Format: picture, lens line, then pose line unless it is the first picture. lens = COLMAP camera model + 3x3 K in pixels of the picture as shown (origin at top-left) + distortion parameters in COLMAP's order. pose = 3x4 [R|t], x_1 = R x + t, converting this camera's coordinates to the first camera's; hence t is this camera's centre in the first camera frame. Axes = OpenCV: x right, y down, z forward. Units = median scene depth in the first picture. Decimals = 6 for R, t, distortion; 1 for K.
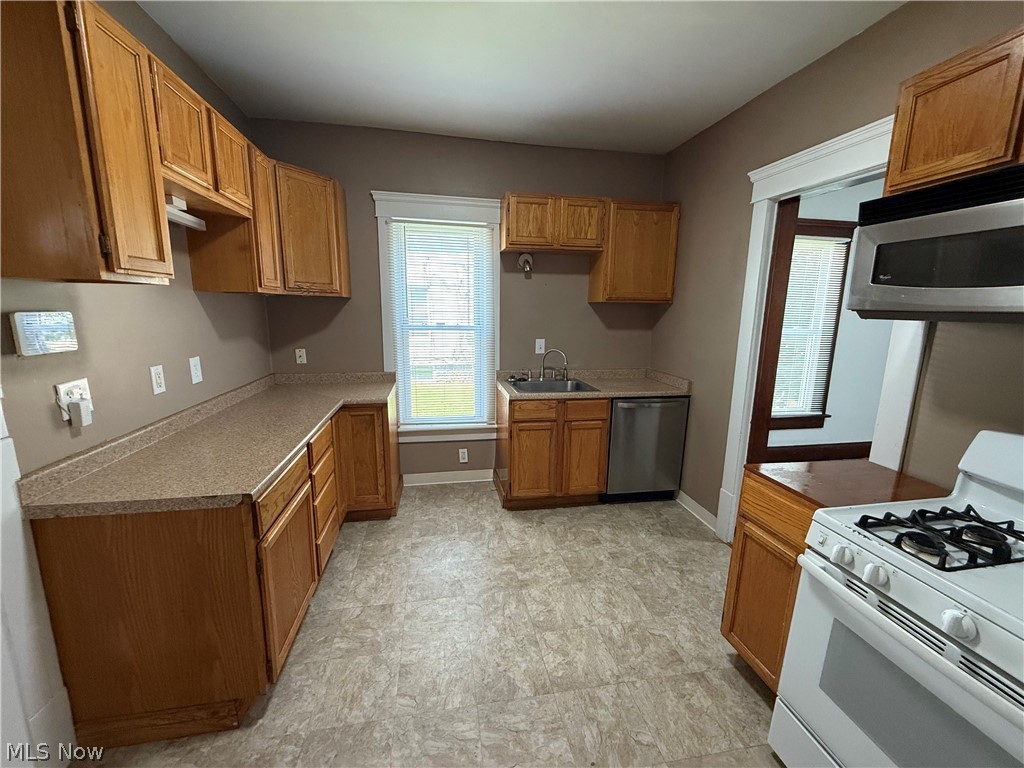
lens RADIAL K [[410.0, 0, 510.6], [0, 410.0, 383.8], [0, 0, 1]] dist [0.003033, -0.000008]
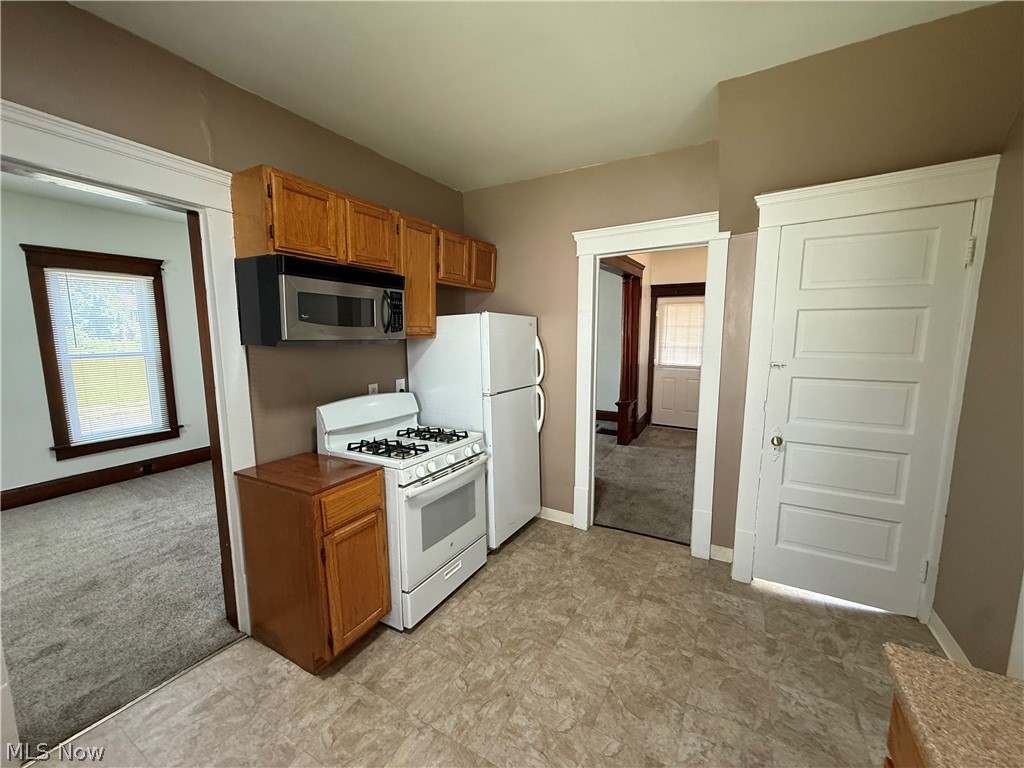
lens RADIAL K [[410.0, 0, 508.8], [0, 410.0, 391.8], [0, 0, 1]] dist [0.003033, -0.000008]
pose [[-0.763996, -0.106083, 0.636440, -0.376193], [0.107844, 0.951520, 0.288060, -0.250733], [-0.636144, 0.288713, -0.715517, 1.196327]]
